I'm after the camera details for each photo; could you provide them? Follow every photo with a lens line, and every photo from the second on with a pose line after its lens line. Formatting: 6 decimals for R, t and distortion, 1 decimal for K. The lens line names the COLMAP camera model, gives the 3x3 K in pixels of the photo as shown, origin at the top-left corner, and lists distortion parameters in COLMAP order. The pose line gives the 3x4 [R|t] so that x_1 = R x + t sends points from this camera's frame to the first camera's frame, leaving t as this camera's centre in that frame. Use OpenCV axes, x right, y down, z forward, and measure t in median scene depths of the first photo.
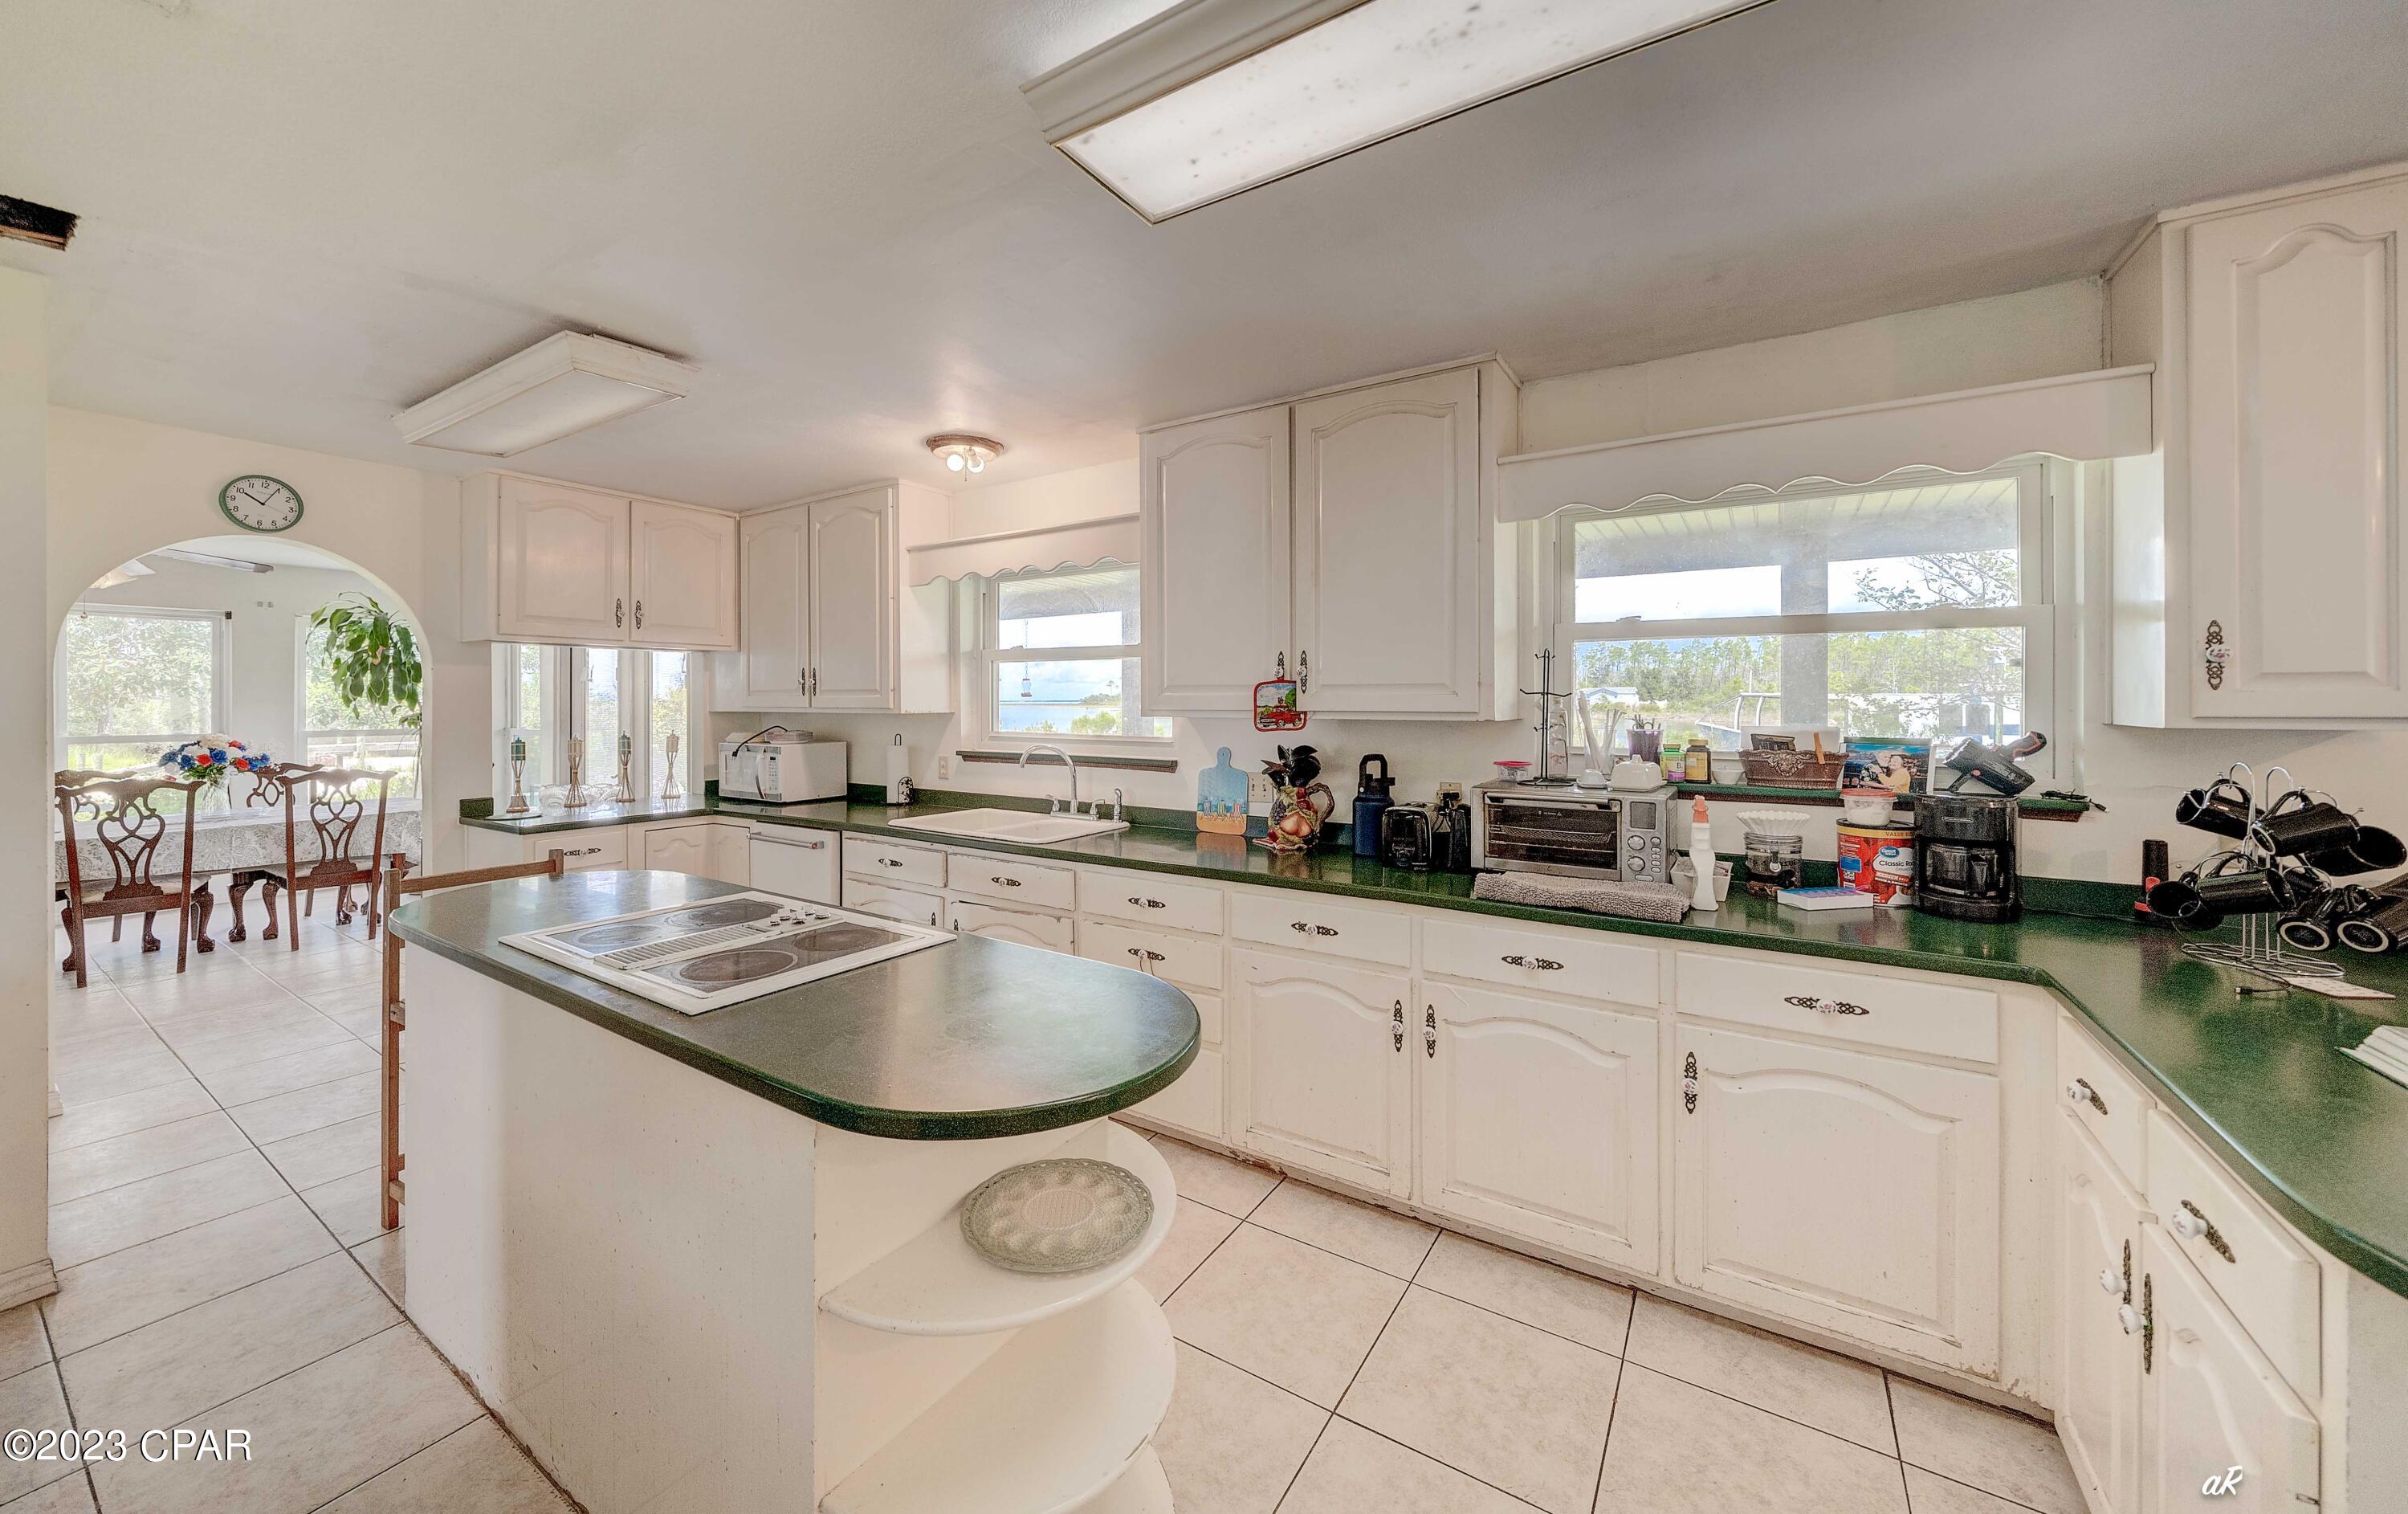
lens RADIAL K [[843.1, 0, 1196.8], [0, 843.1, 694.7], [0, 0, 1]] dist [-0.002471, -0.000016]
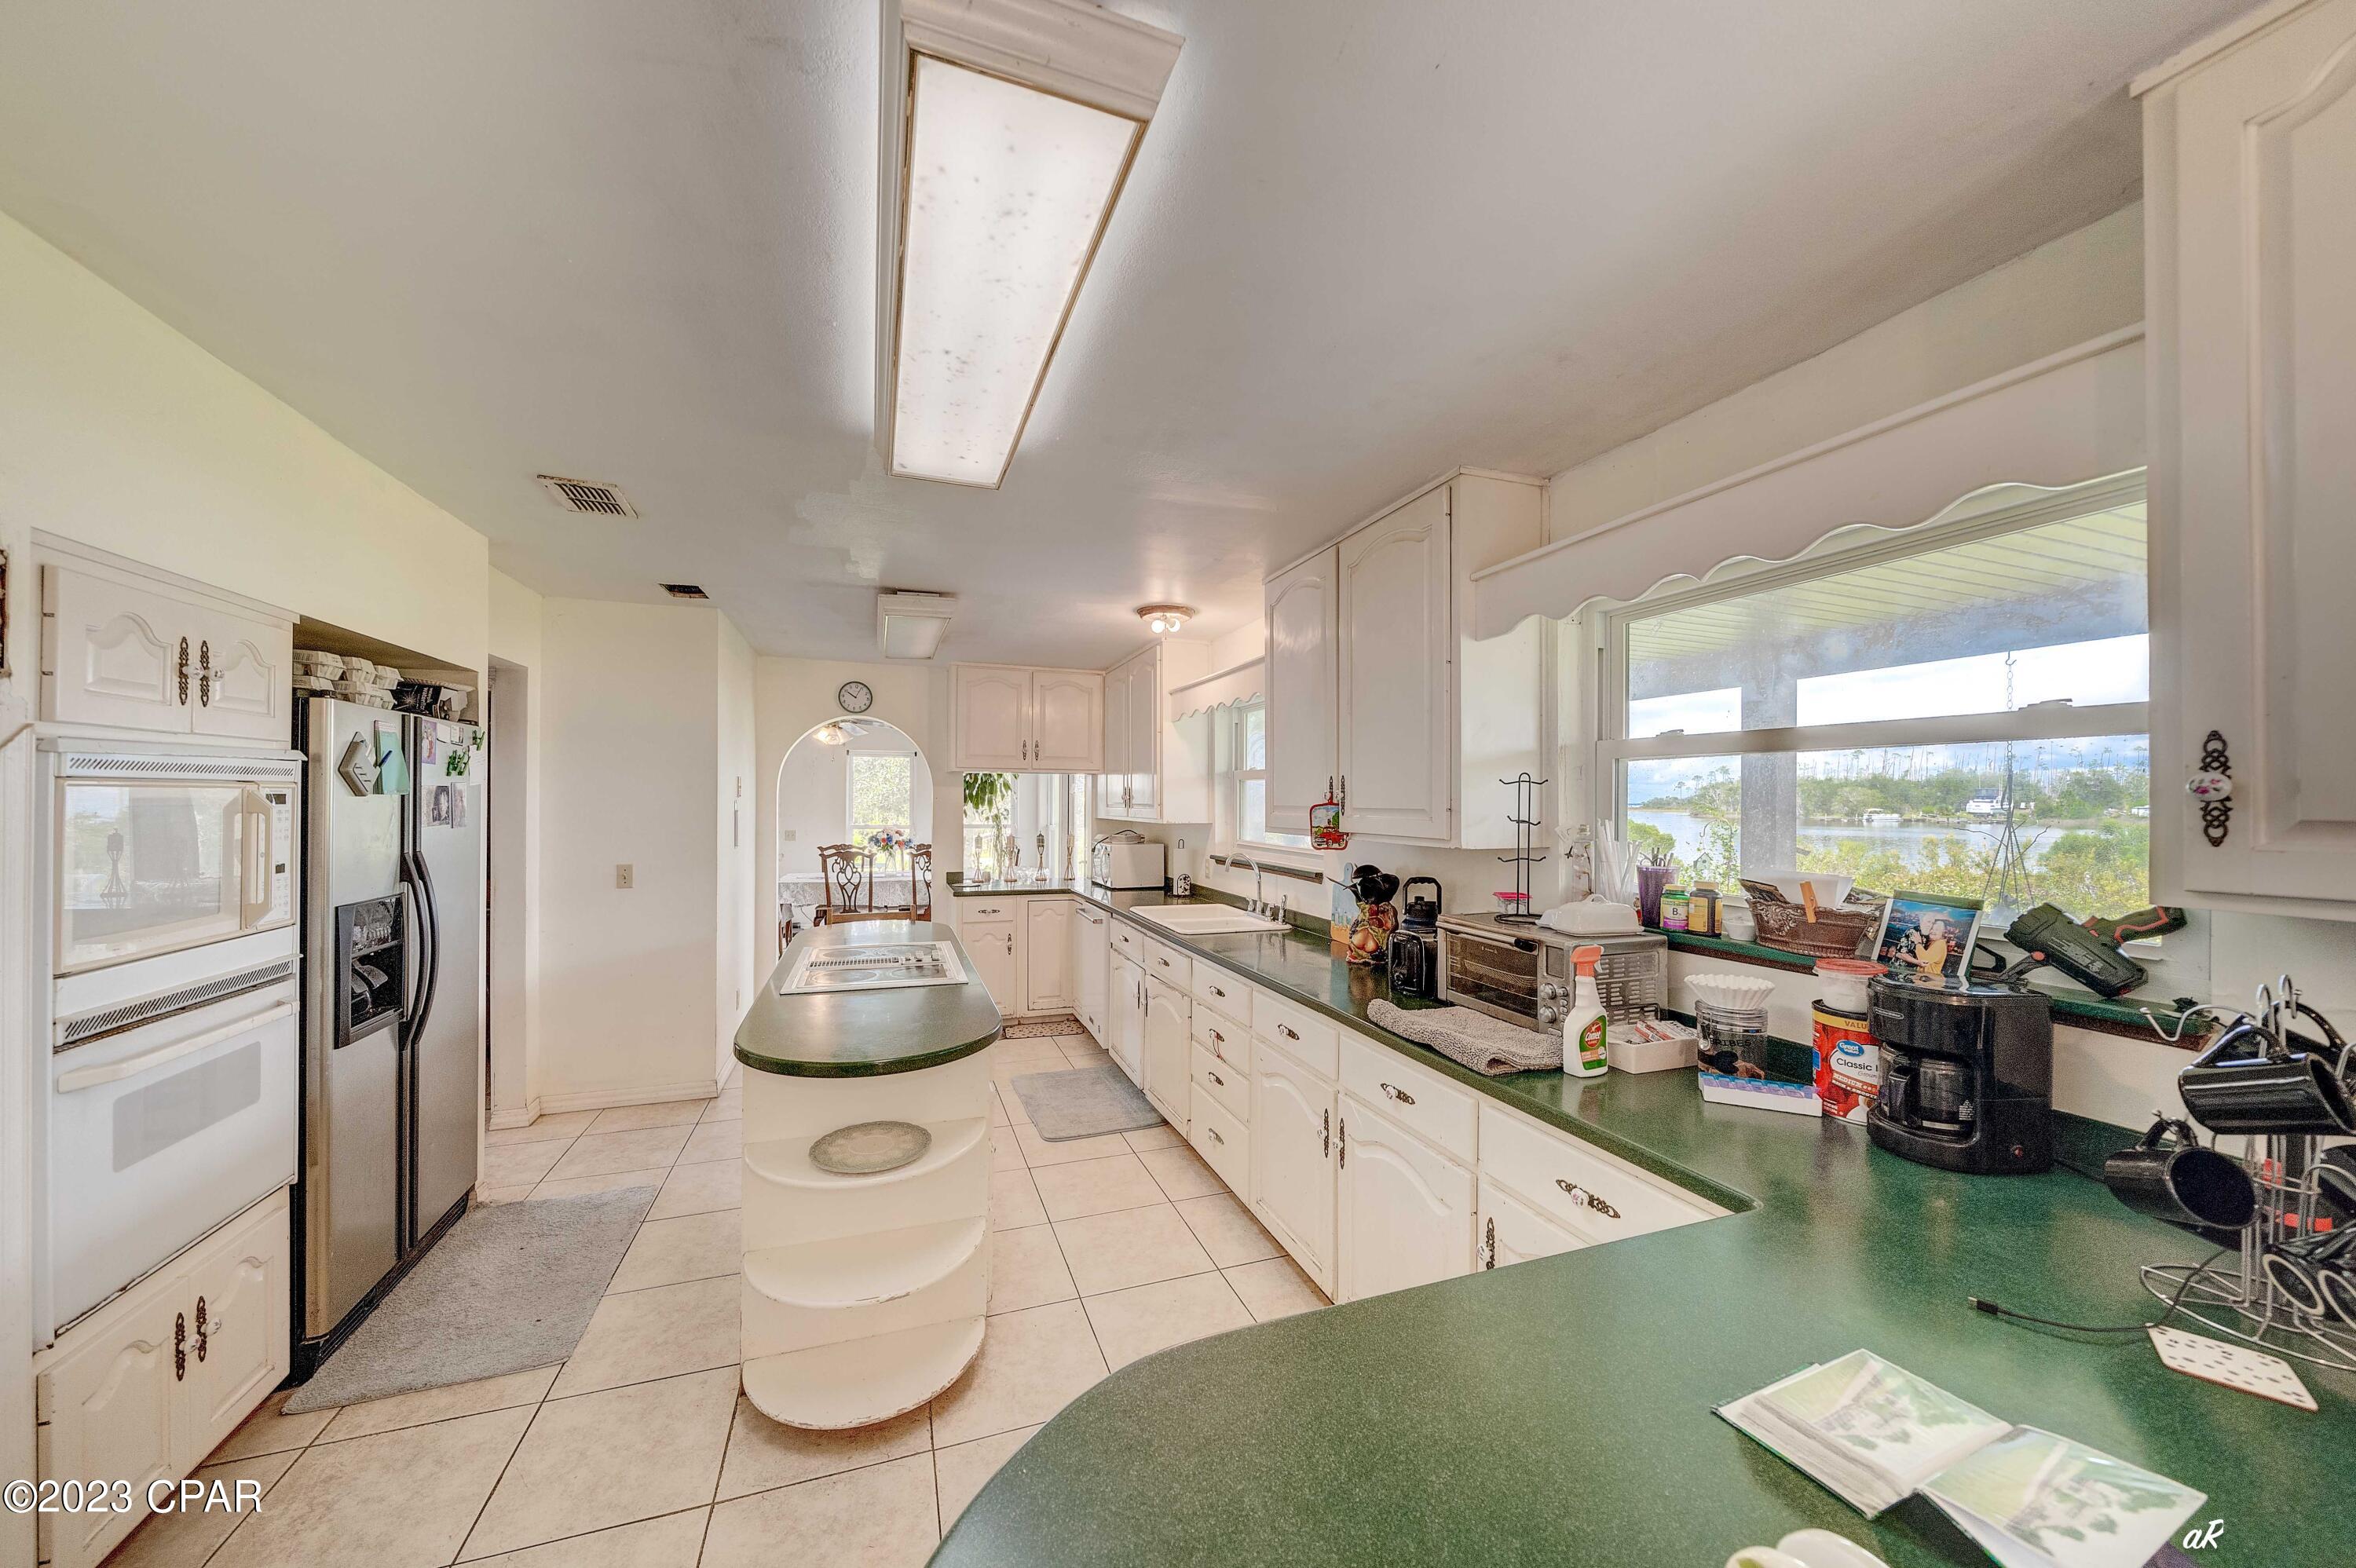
lens RADIAL K [[804.4, 0, 1164.1], [0, 804.4, 796.2], [0, 0, 1]] dist [-0.000359, -0.000278]
pose [[0.799875, 0.000202, -0.600166, 0.562337], [-0.002114, 0.999995, -0.002481, -0.023056], [0.600162, 0.003253, 0.799872, 0.054455]]
